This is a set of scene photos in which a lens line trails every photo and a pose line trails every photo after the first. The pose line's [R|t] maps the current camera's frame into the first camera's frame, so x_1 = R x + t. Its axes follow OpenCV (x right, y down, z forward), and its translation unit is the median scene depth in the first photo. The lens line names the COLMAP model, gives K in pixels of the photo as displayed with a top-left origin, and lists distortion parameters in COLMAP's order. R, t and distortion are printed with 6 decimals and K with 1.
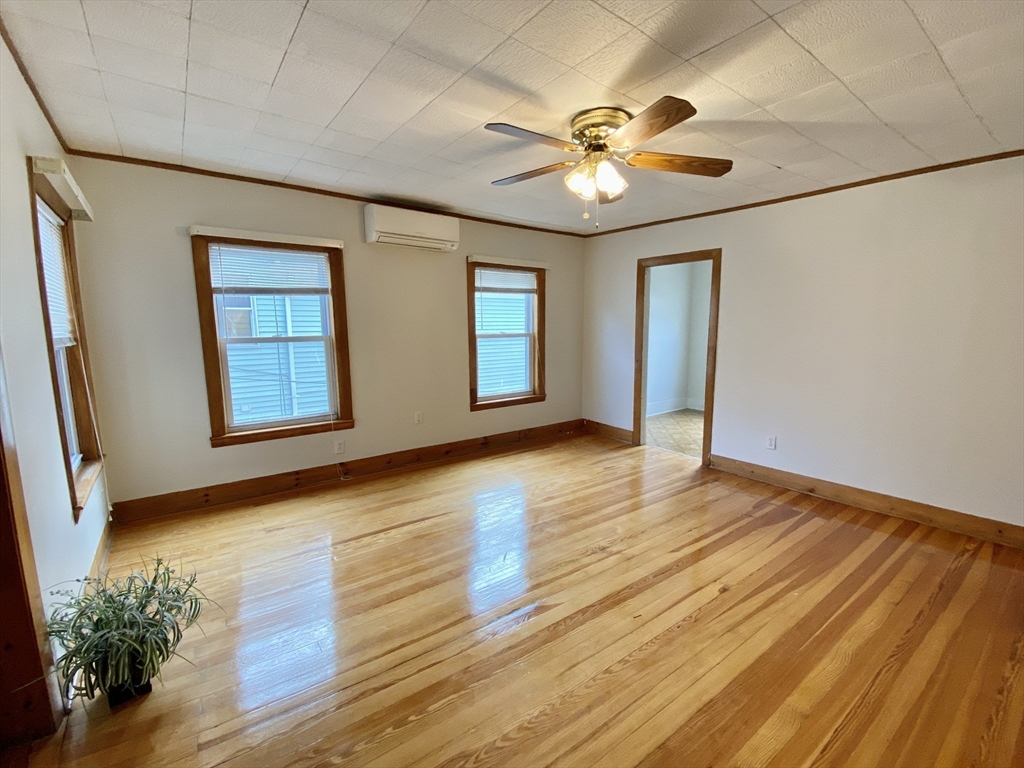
lens RADIAL K [[436.7, 0, 485.5], [0, 436.7, 390.6], [0, 0, 1]] dist [0.000090, -0.024043]
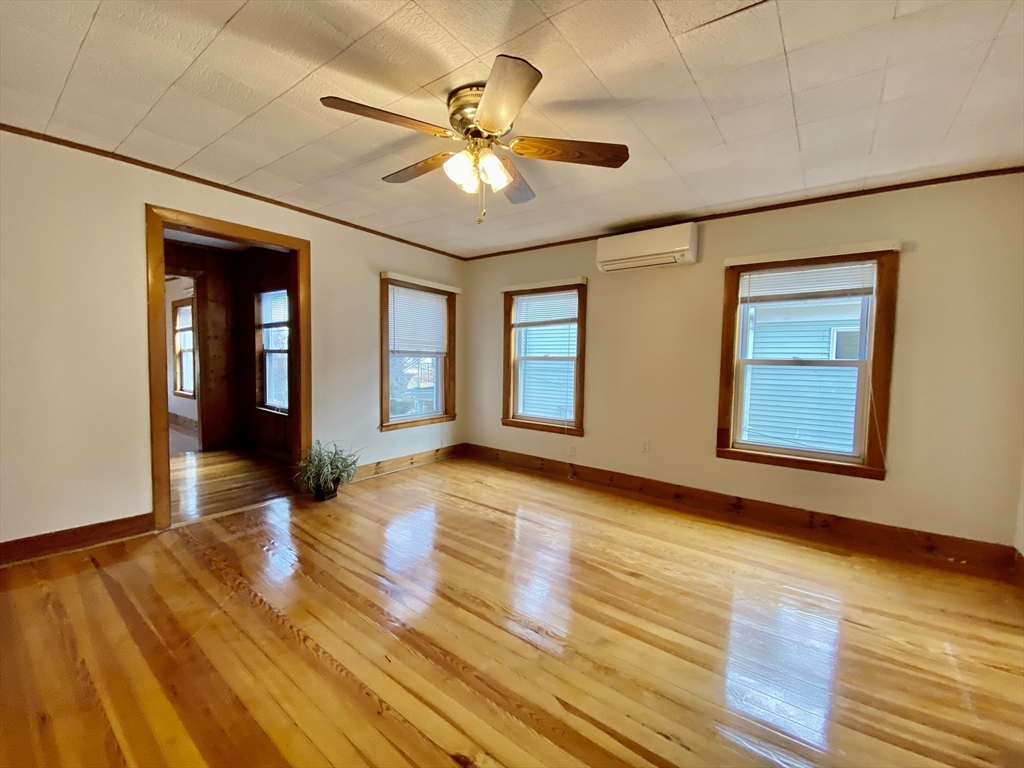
lens RADIAL K [[415.2, 0, 509.6], [0, 415.2, 383.0], [0, 0, 1]] dist [0.038923, -0.024409]
pose [[0.279787, 0.081569, -0.956591, 0.675428], [-0.142717, 0.988847, 0.042577, -0.073111], [0.949395, 0.124609, 0.288308, 0.486171]]
